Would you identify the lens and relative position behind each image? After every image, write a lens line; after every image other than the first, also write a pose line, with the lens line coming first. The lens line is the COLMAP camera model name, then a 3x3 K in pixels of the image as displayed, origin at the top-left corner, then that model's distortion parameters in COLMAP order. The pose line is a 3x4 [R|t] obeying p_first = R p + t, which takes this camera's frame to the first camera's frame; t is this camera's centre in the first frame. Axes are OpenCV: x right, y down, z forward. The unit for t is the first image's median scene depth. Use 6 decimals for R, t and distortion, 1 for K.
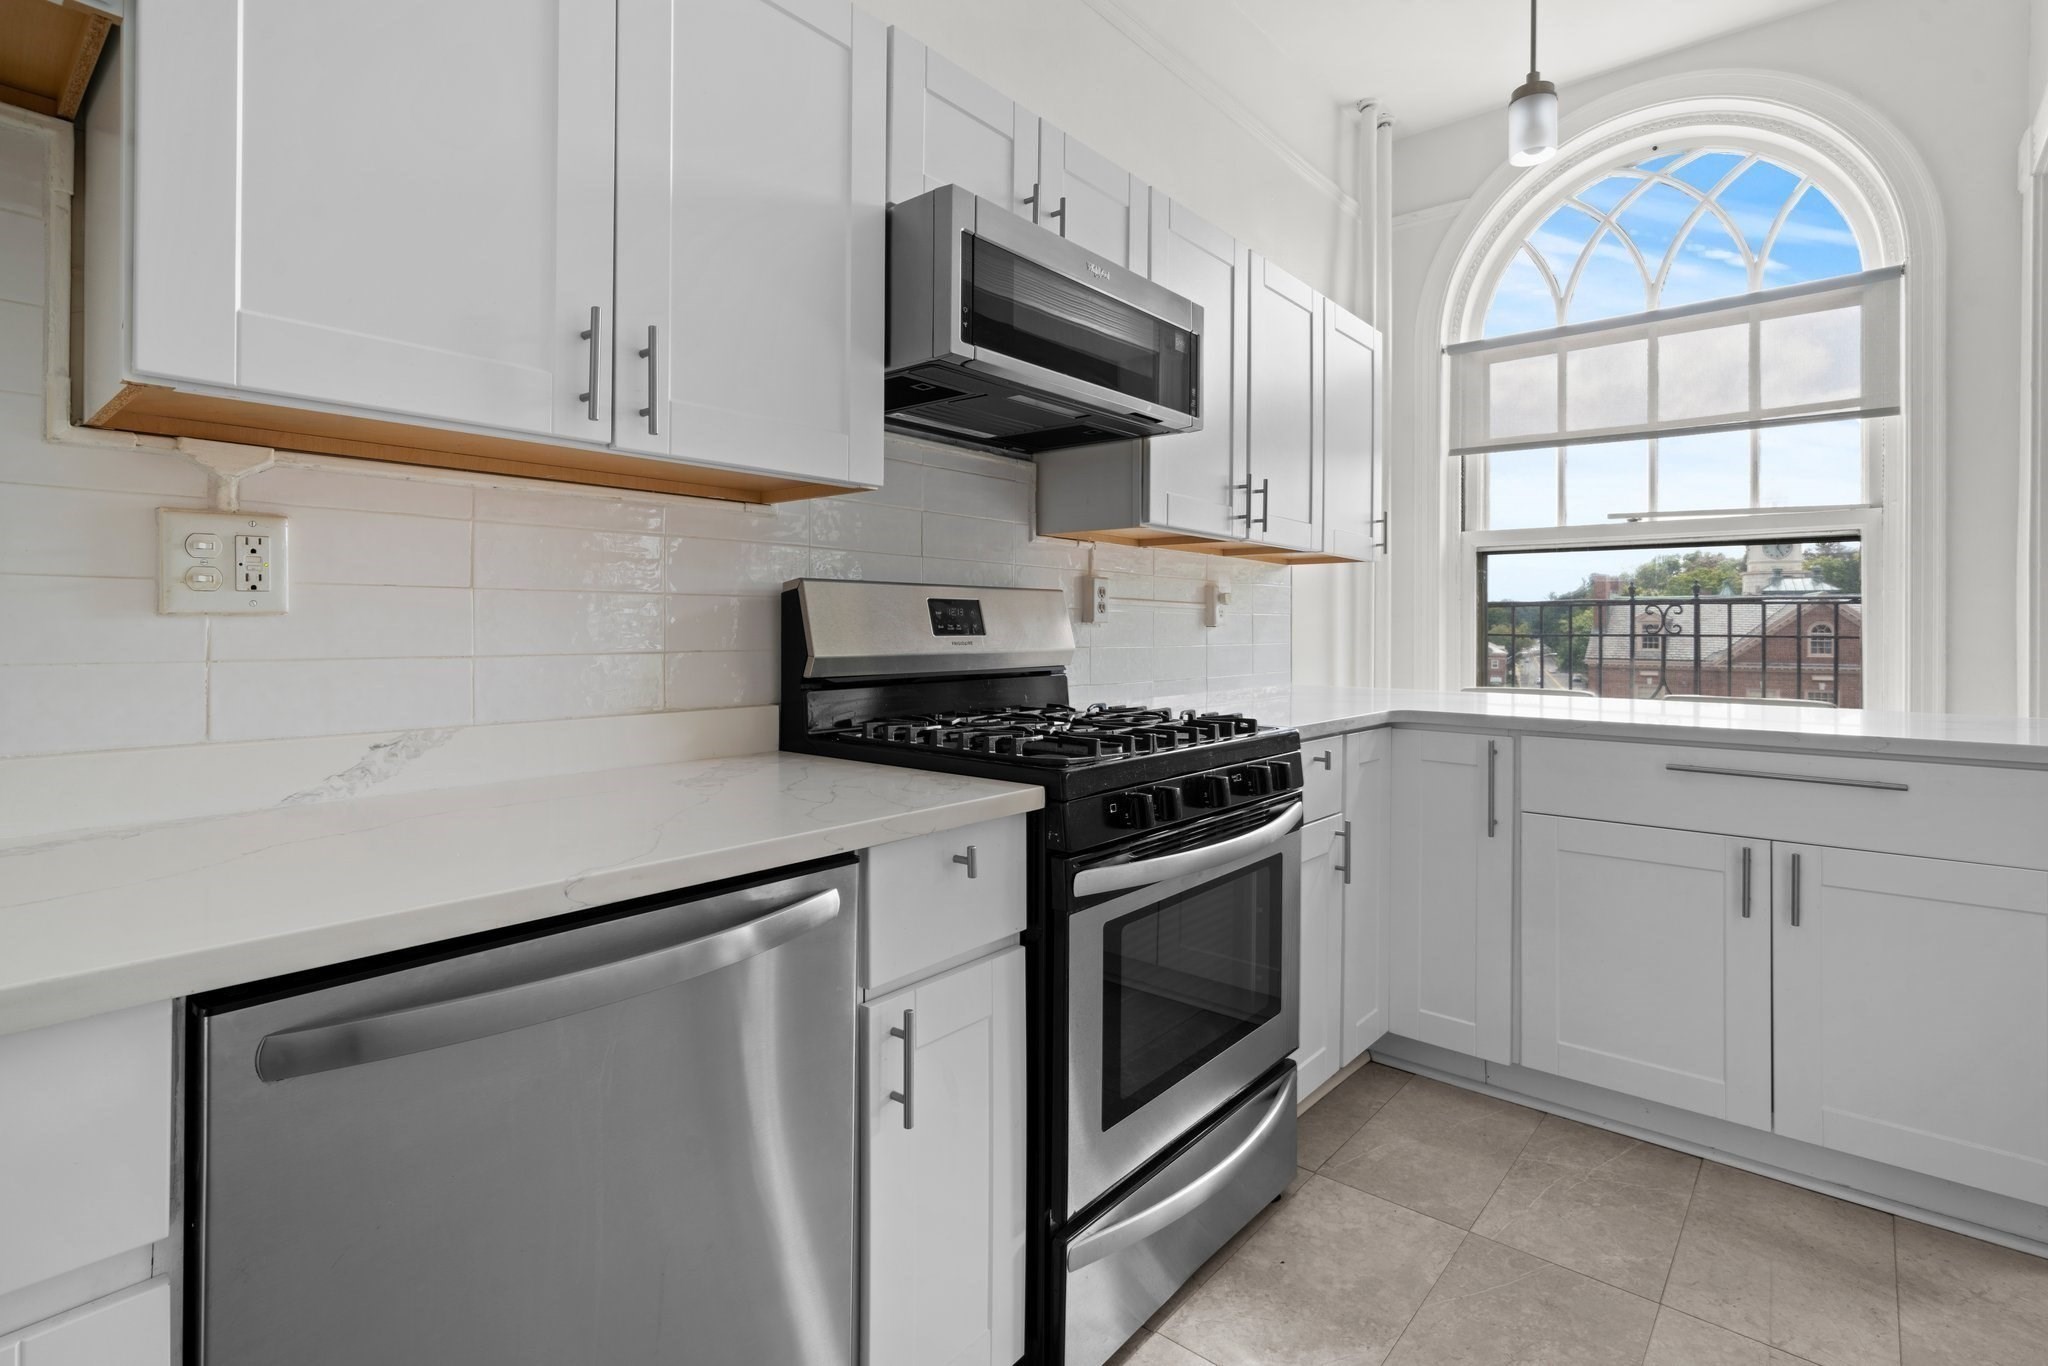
lens RADIAL K [[983.2, 0, 1024.6], [0, 983.2, 624.1], [0, 0, 1]] dist [0.000466, 0.000807]
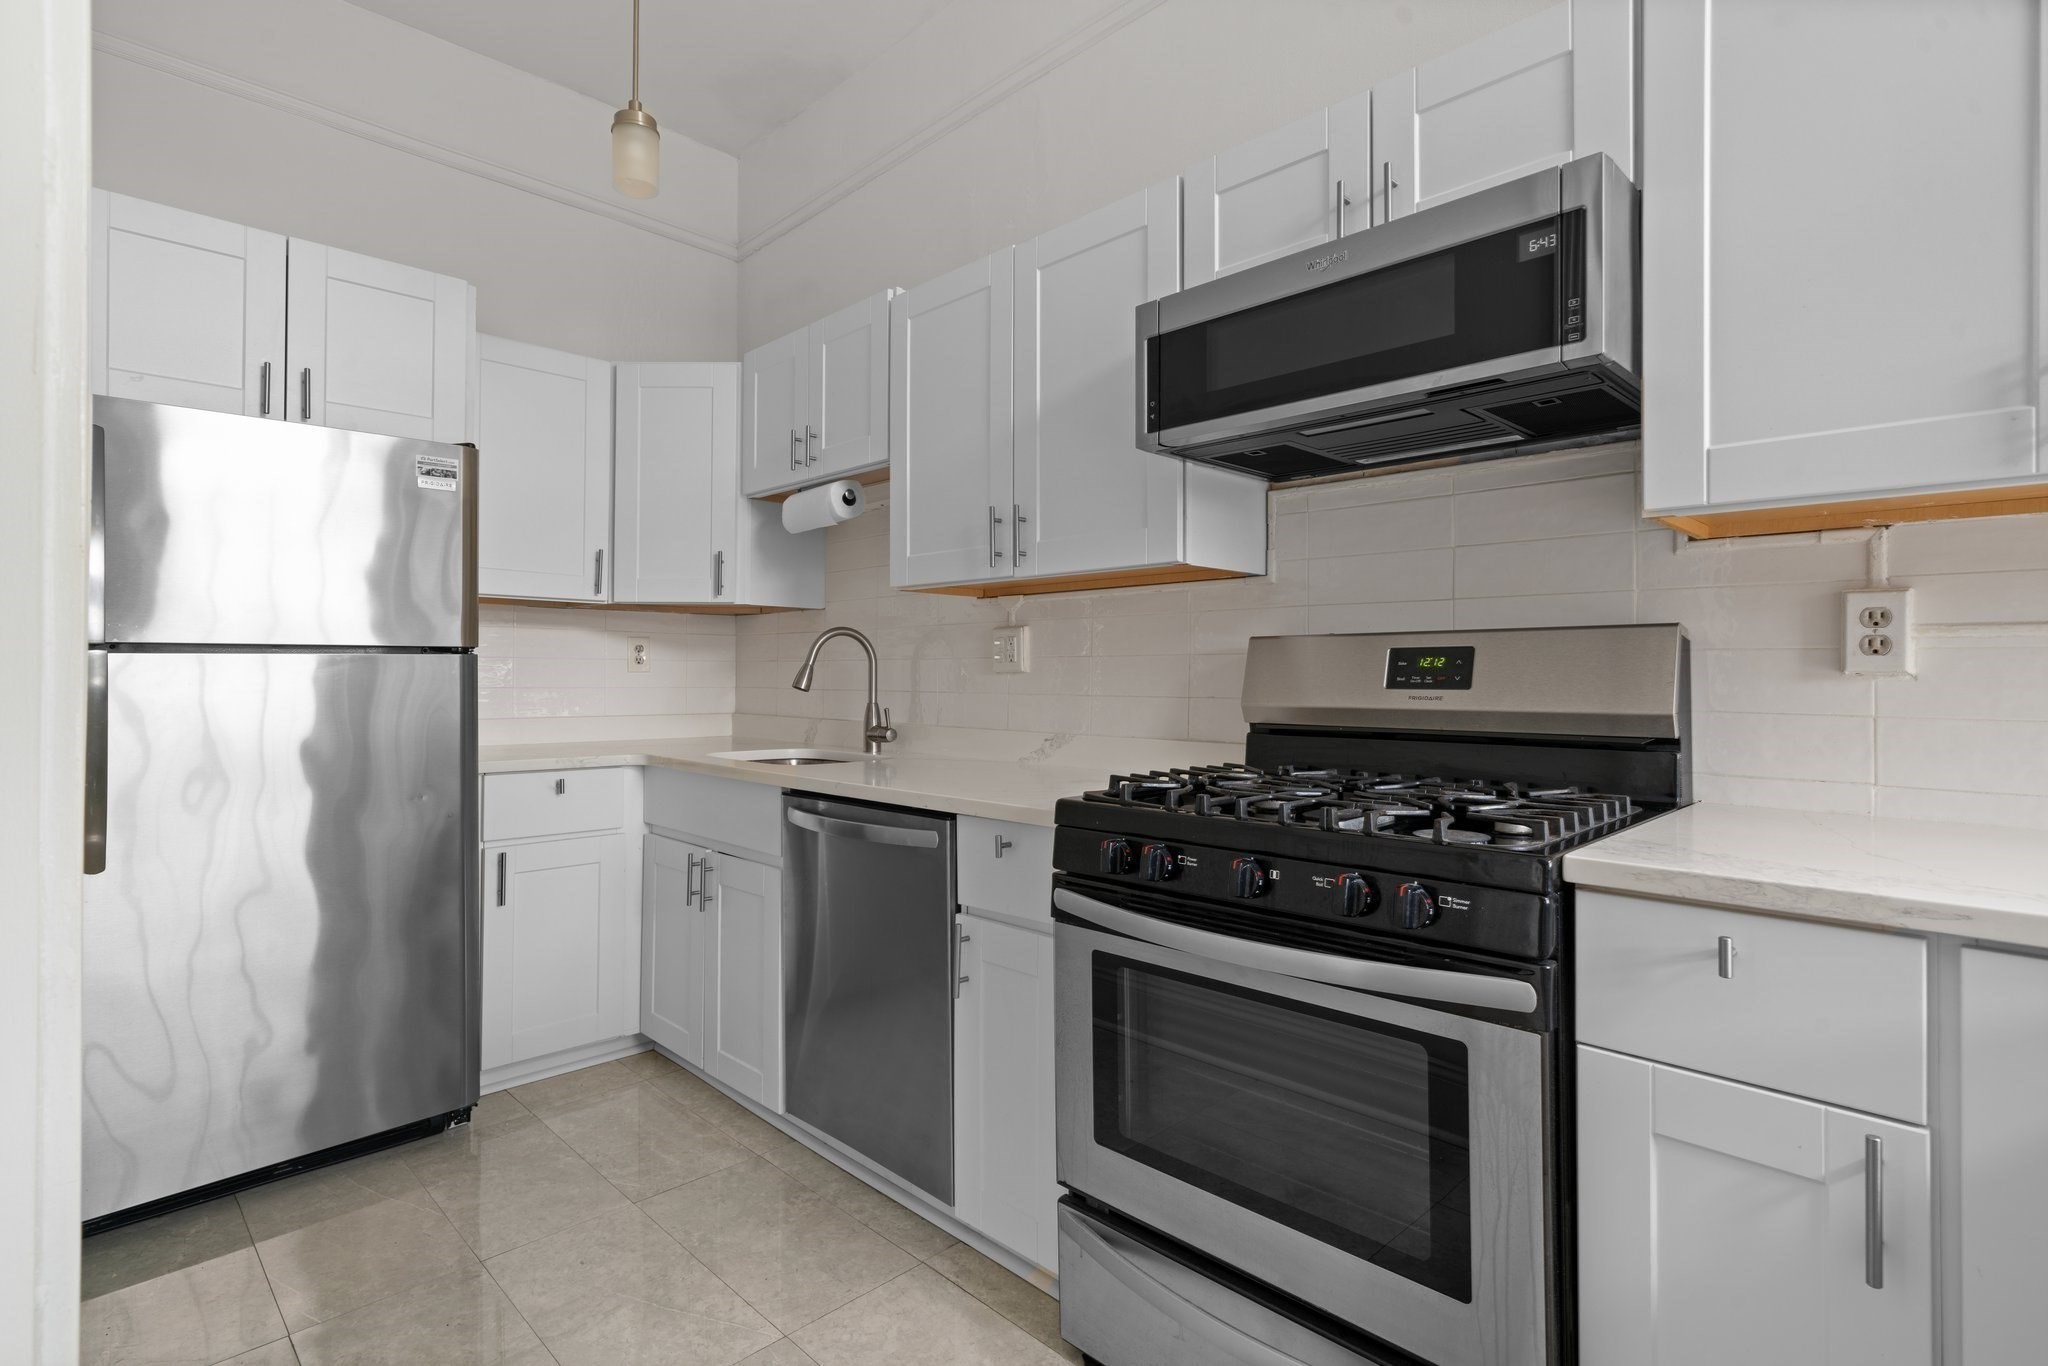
lens RADIAL K [[994.2, 0, 1010.4], [0, 994.2, 667.6], [0, 0, 1]] dist [0.000194, -0.000097]
pose [[-0.096616, -0.012776, -0.995240, 0.798682], [-0.001557, 0.999918, -0.012685, 0.003851], [0.995321, 0.000324, -0.096628, 0.677802]]
